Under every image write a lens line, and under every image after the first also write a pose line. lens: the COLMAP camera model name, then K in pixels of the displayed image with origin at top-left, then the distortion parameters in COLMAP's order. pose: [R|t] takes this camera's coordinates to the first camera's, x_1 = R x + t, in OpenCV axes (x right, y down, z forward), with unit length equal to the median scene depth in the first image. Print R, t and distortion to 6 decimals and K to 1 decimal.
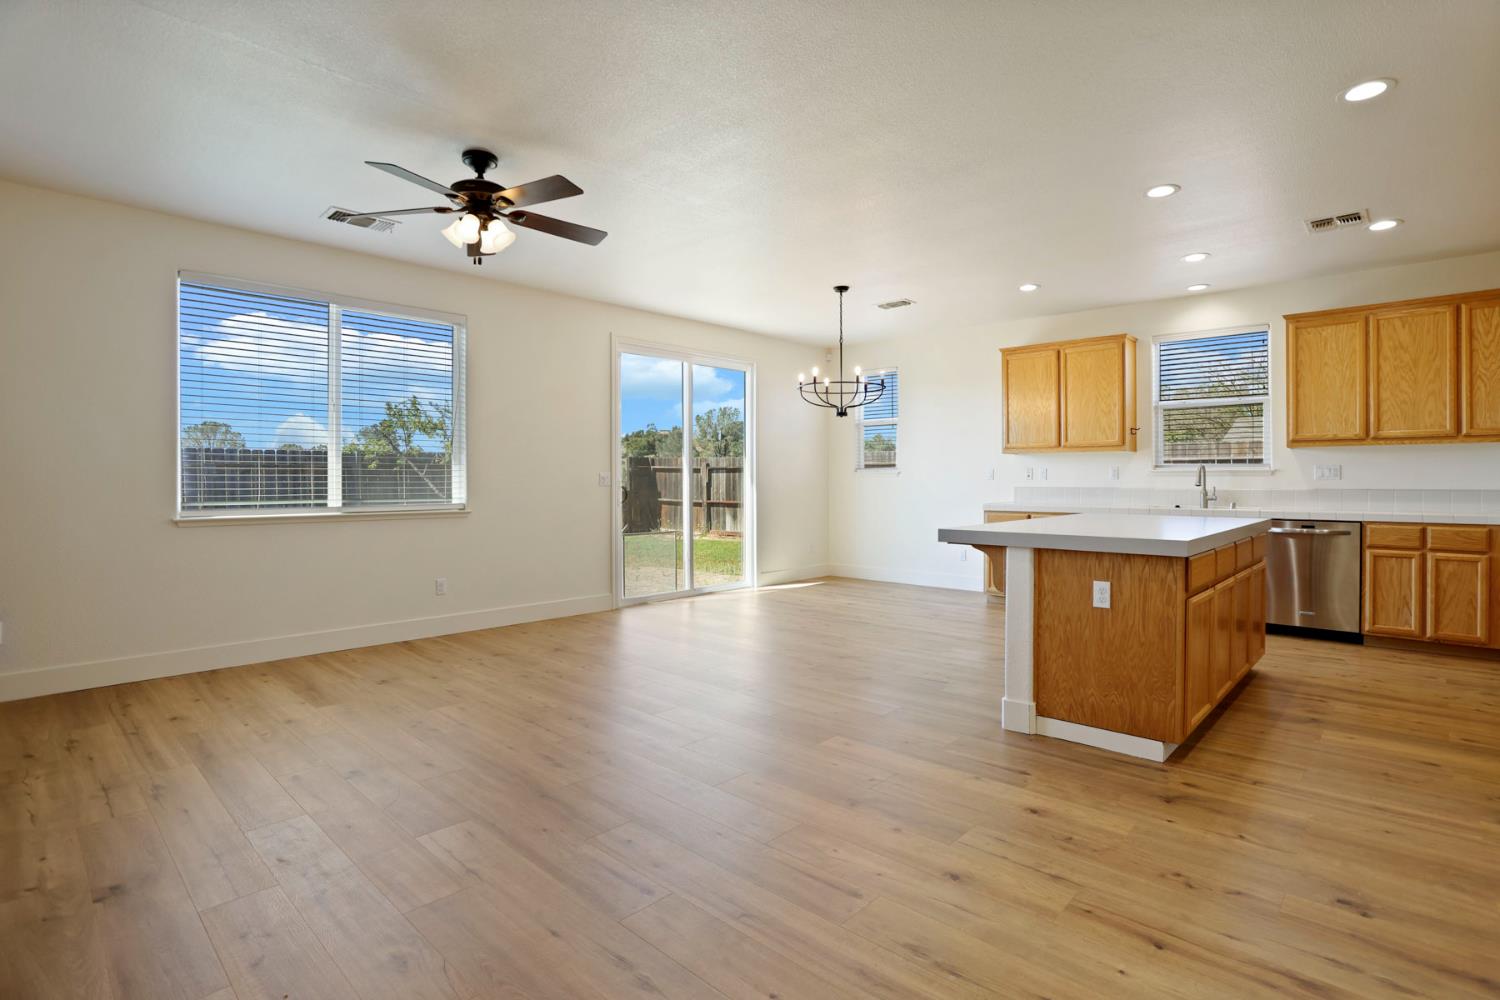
lens RADIAL K [[733.2, 0, 763.3], [0, 733.2, 491.0], [0, 0, 1]] dist [-0.077071, 0.037865]
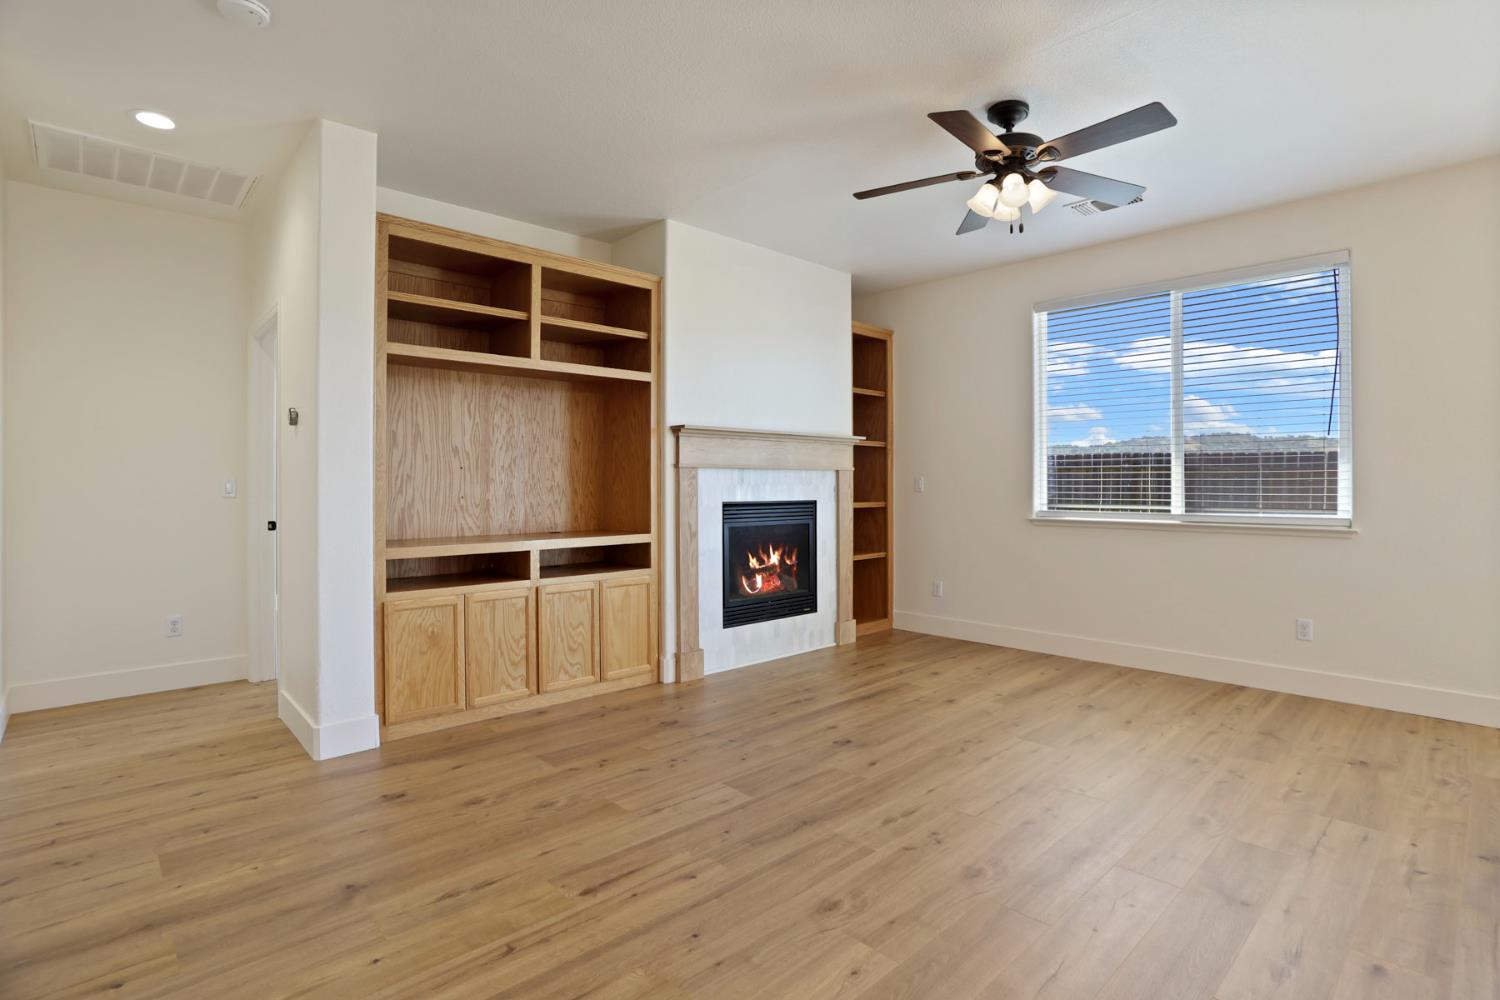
lens RADIAL K [[748.7, 0, 763.0], [0, 748.7, 480.5], [0, 0, 1]] dist [-0.075471, 0.038349]
pose [[-0.066829, -0.001970, -0.997763, 0.349274], [-0.015009, 0.999887, -0.000969, -0.011268], [0.997652, 0.014910, -0.066851, 0.528930]]
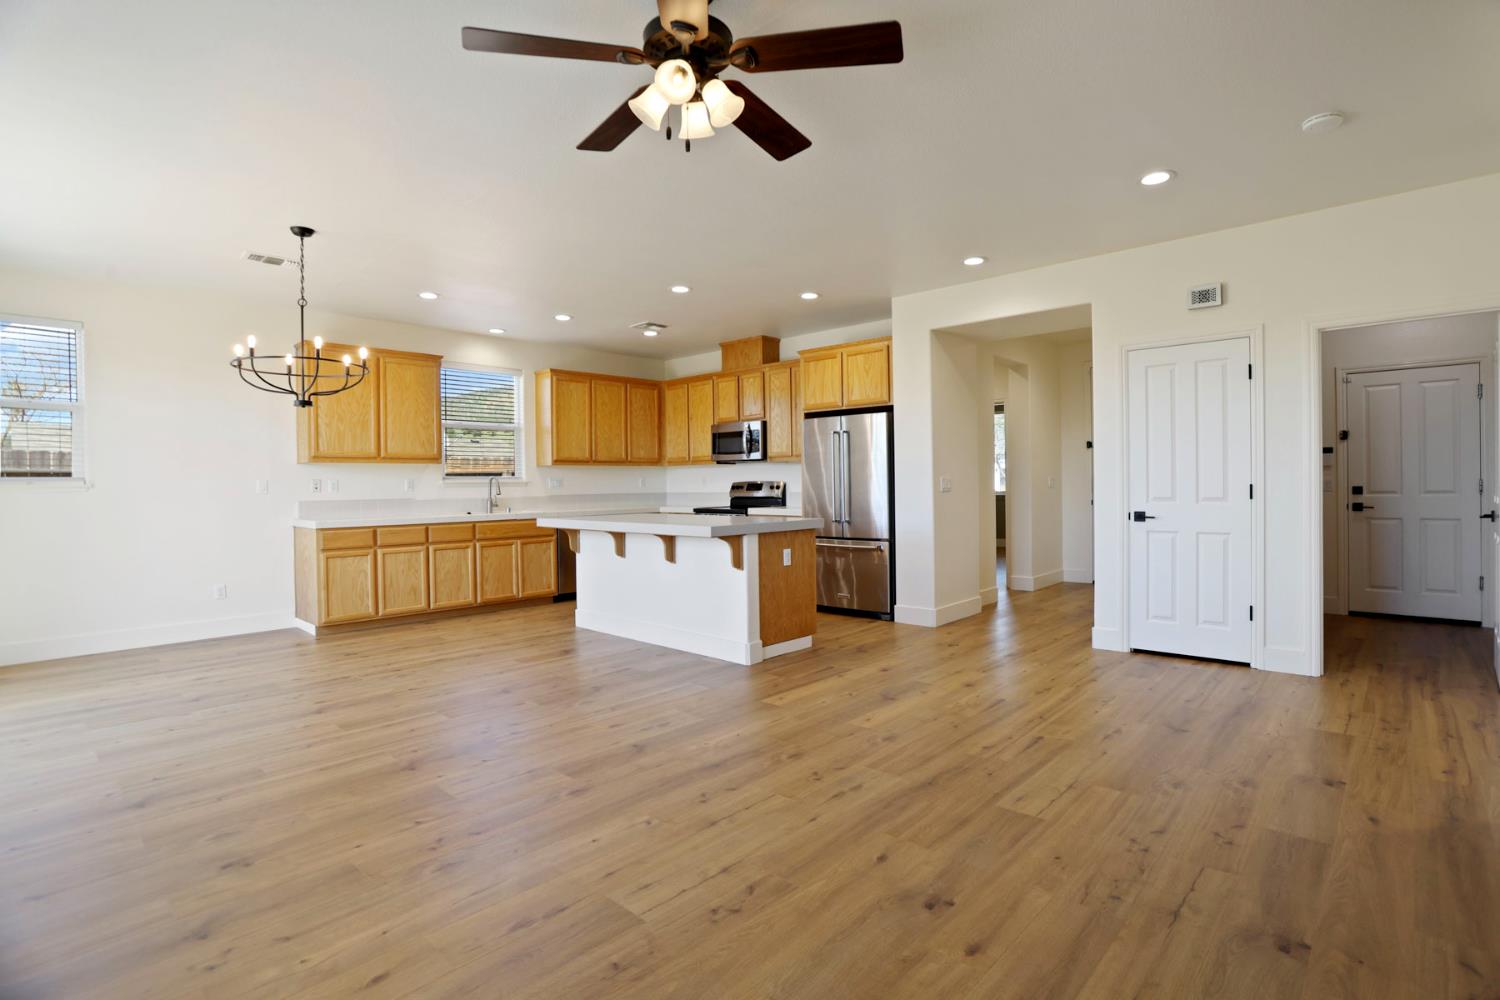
lens RADIAL K [[721.4, 0, 757.2], [0, 721.4, 496.0], [0, 0, 1]] dist [-0.083705, 0.045864]
pose [[0.010402, -0.015267, 0.999829, -0.708166], [0.029713, 0.999447, 0.014952, -0.011614], [-0.999504, 0.029552, 0.010850, 0.648517]]
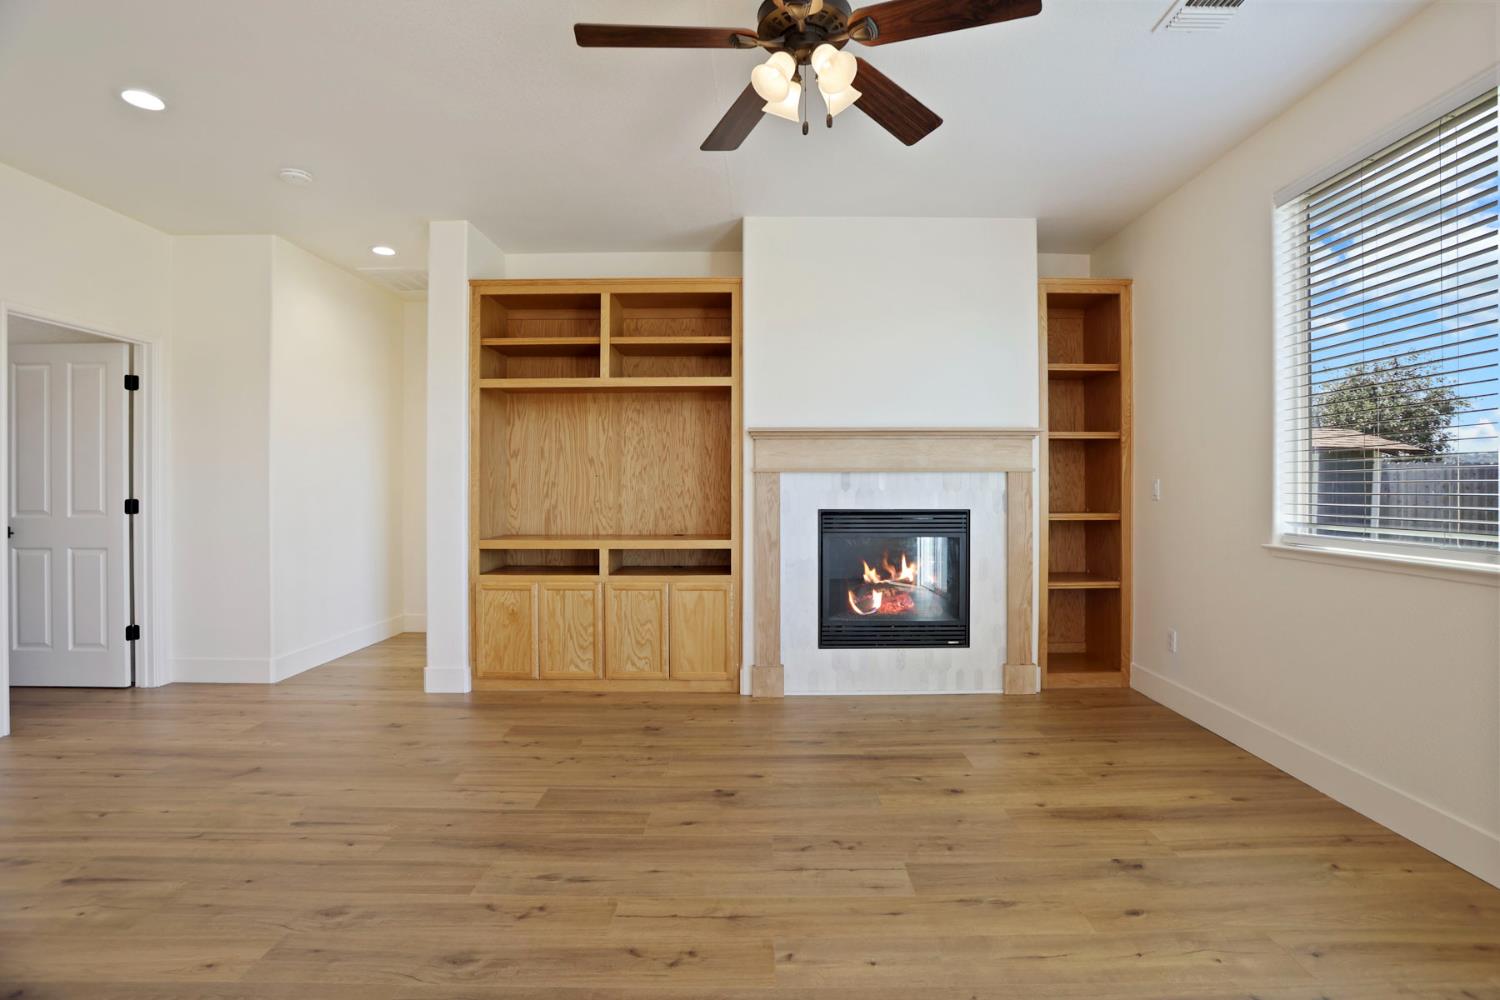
lens RADIAL K [[733.2, 0, 763.3], [0, 733.2, 491.0], [0, 0, 1]] dist [-0.077071, 0.037865]
pose [[-0.742891, 0.003570, -0.669402, 0.025580], [-0.008169, 0.999863, 0.014398, -0.016837], [0.669362, 0.016165, -0.742761, 0.987301]]
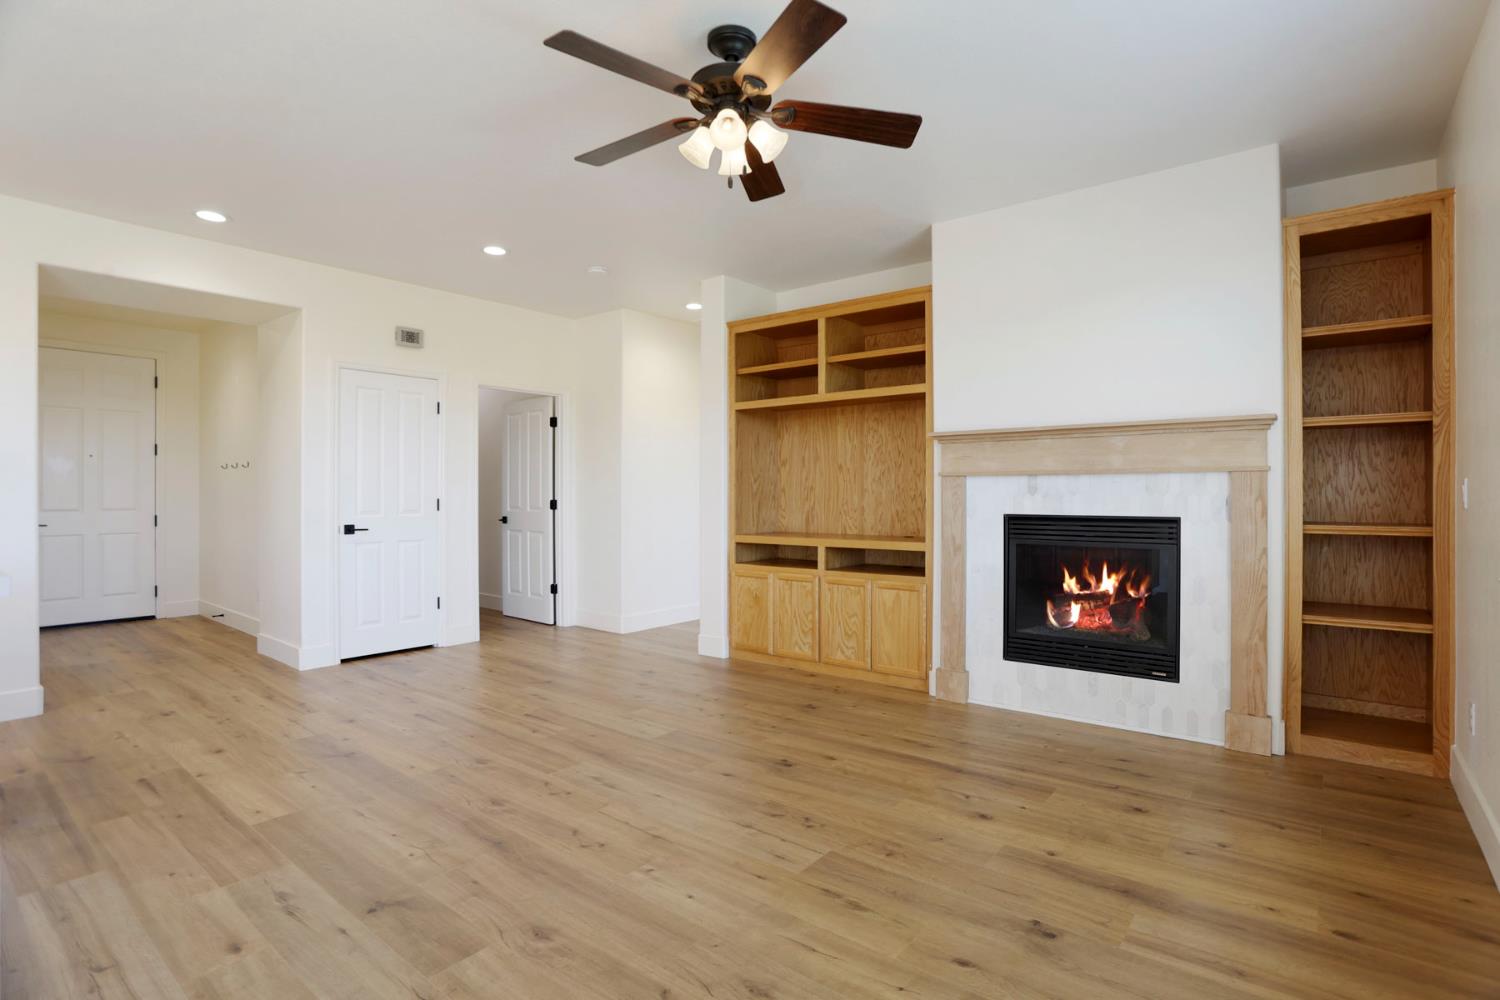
lens RADIAL K [[733.2, 0, 763.3], [0, 733.2, 491.0], [0, 0, 1]] dist [-0.077071, 0.037865]
pose [[-0.997841, 0.001961, -0.065653, -0.262457], [0.001226, 0.999936, 0.011246, -0.018613], [0.065671, 0.011141, -0.997779, 1.179037]]
